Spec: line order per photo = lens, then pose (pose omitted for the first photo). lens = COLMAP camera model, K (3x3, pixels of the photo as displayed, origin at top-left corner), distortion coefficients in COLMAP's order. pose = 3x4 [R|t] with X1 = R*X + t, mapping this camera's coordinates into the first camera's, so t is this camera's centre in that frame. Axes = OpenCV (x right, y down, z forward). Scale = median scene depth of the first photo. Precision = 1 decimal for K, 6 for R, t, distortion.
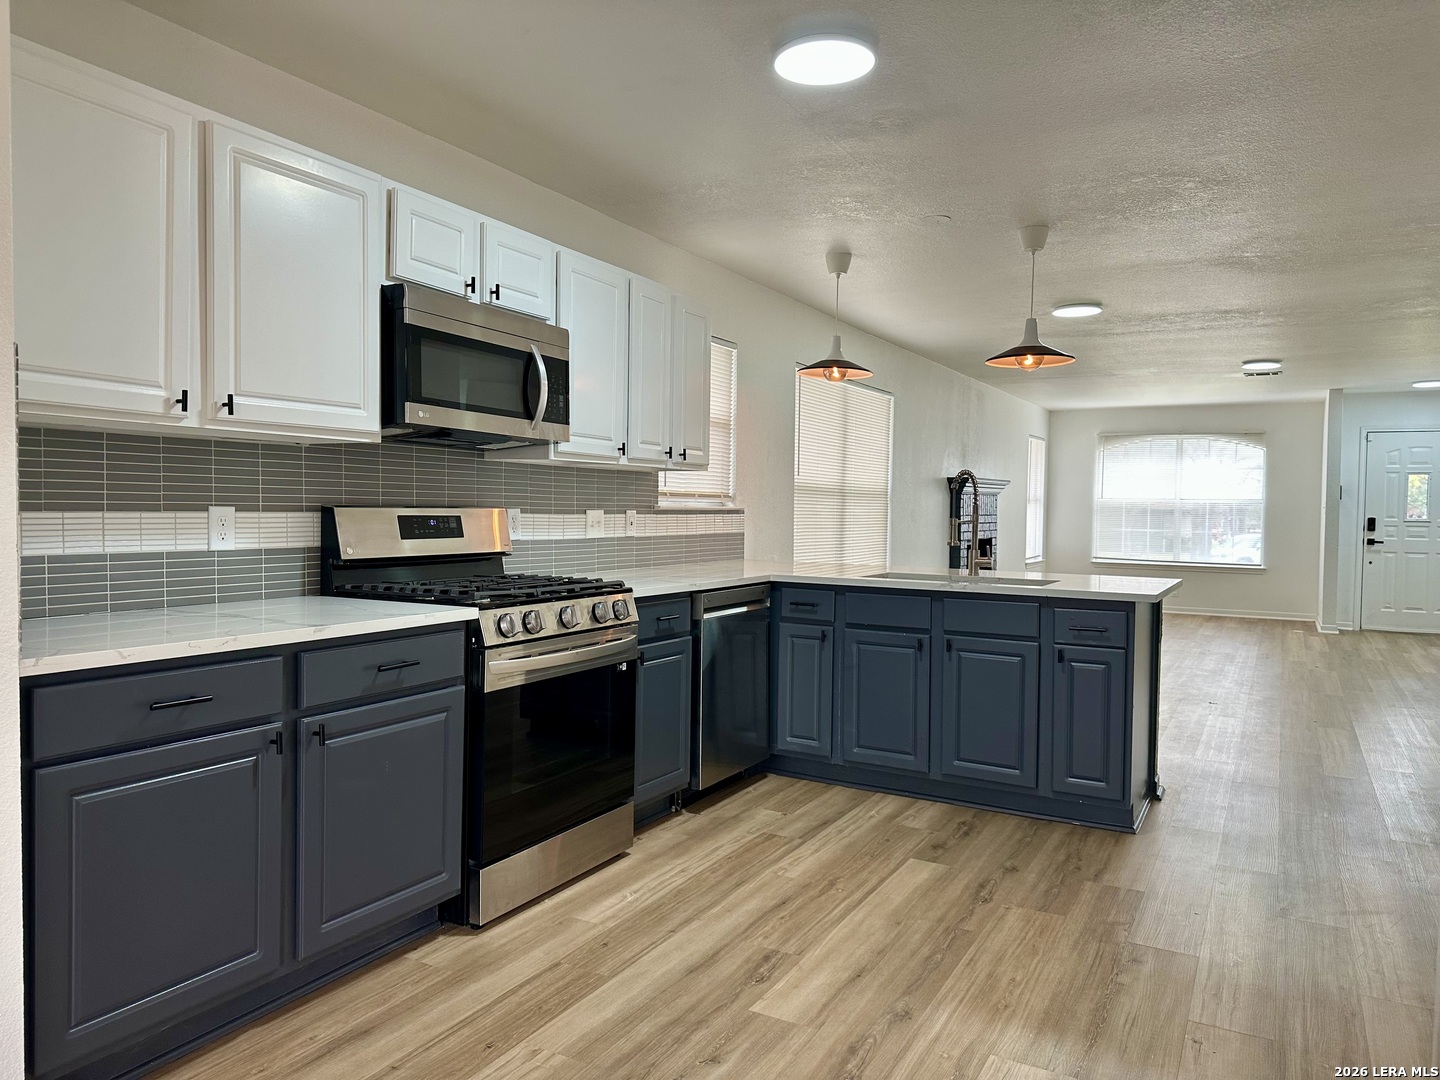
lens RADIAL K [[1000.3, 0, 720.0], [0, 1000.3, 540.0], [0, 0, 1]] dist [0.139822, -0.177972]
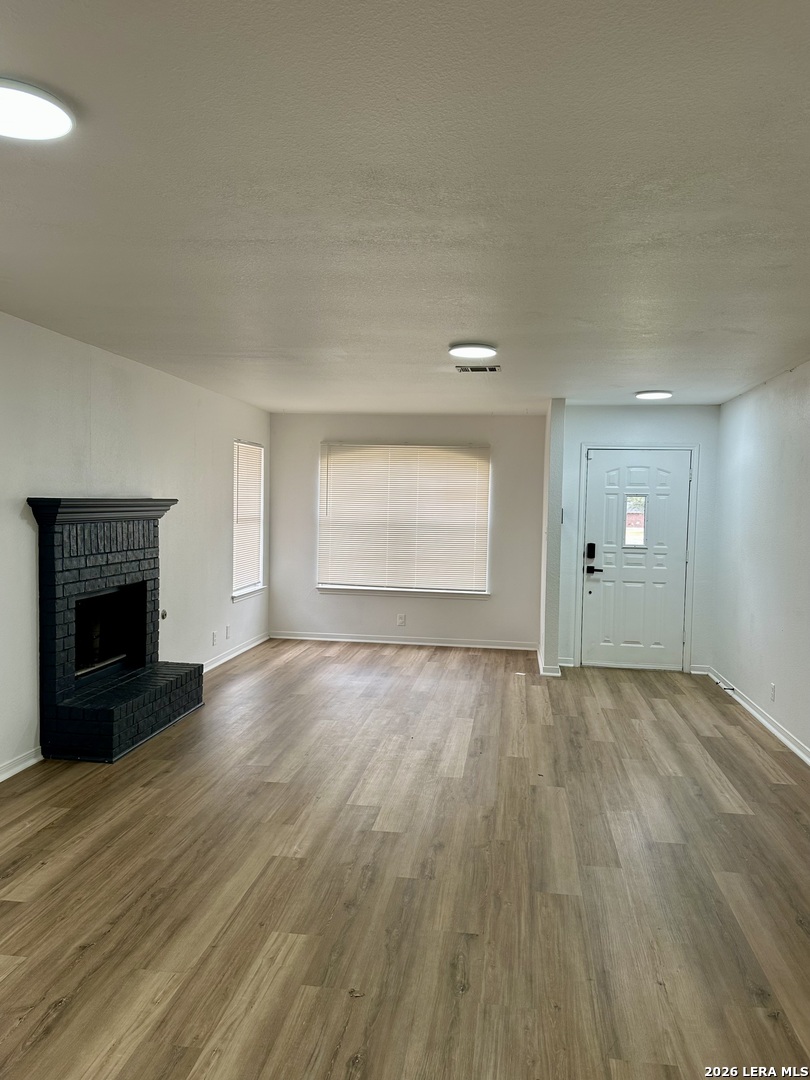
lens RADIAL K [[810.4, 0, 405.0], [0, 810.4, 540.0], [0, 0, 1]] dist [0.092210, -0.123830]
pose [[0.934467, -0.009953, 0.355909, 0.585512], [0.003081, 0.999798, 0.019869, -0.103910], [-0.356035, -0.017471, 0.934309, 1.010356]]
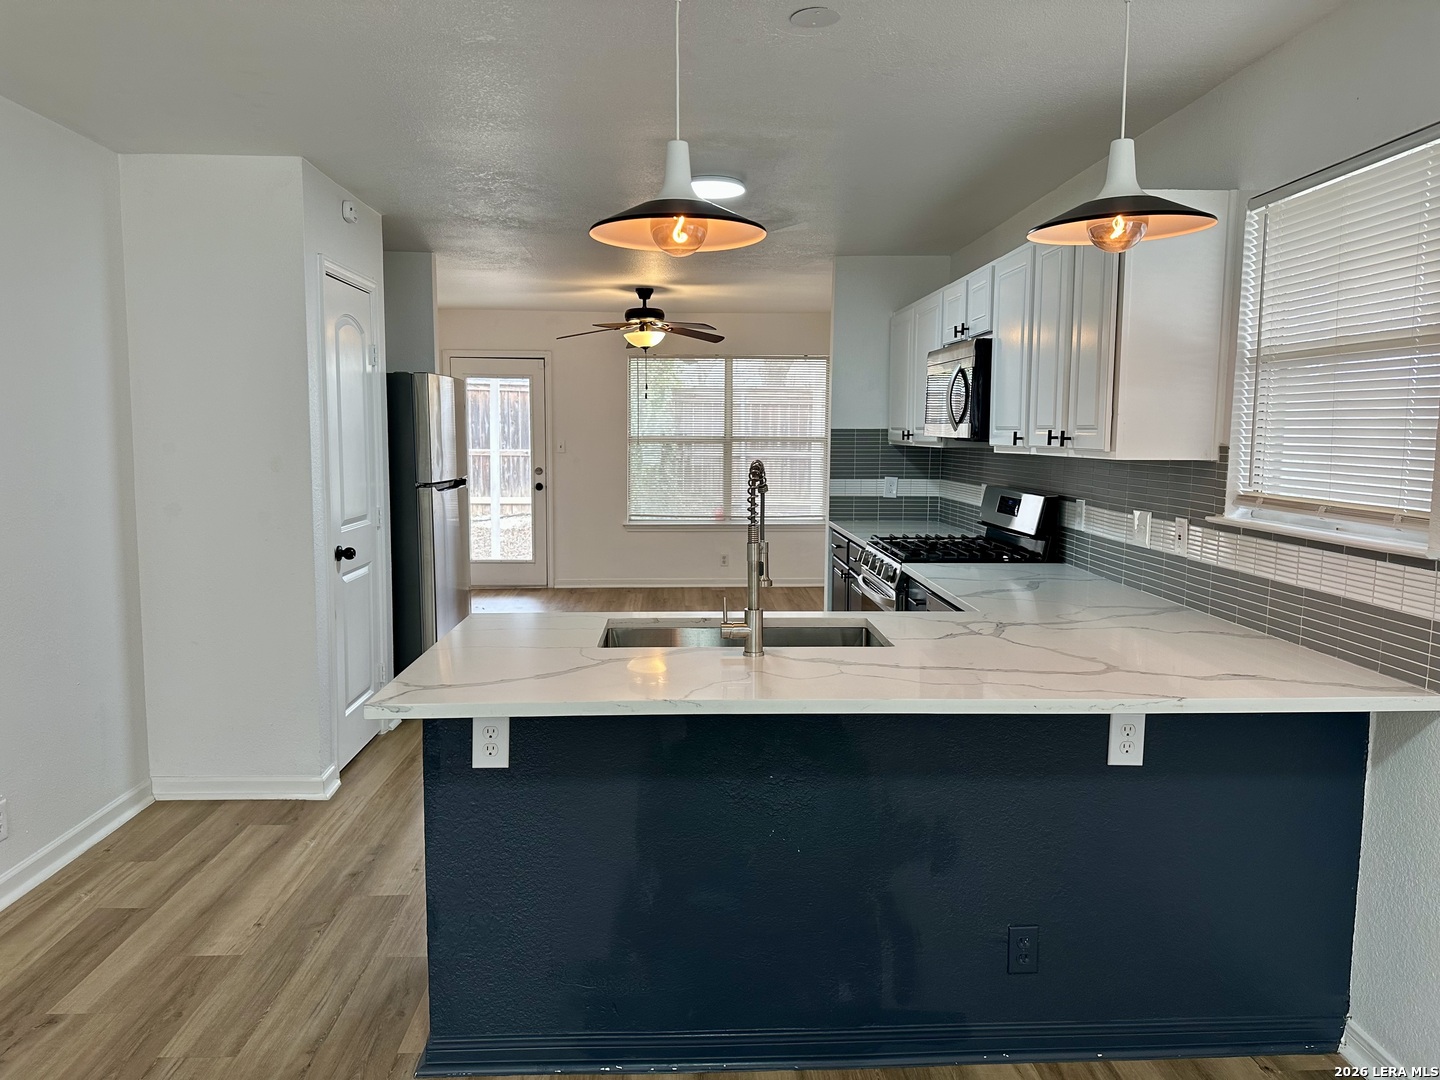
lens RADIAL K [[997.8, 0, 720.0], [0, 997.8, 540.0], [0, 0, 1]] dist [0.132392, -0.222008]
pose [[-0.854600, 0.039073, -0.517815, 0.617284], [-0.032683, 0.991141, 0.128729, -0.107607], [0.518257, 0.126936, -0.845752, 1.640504]]
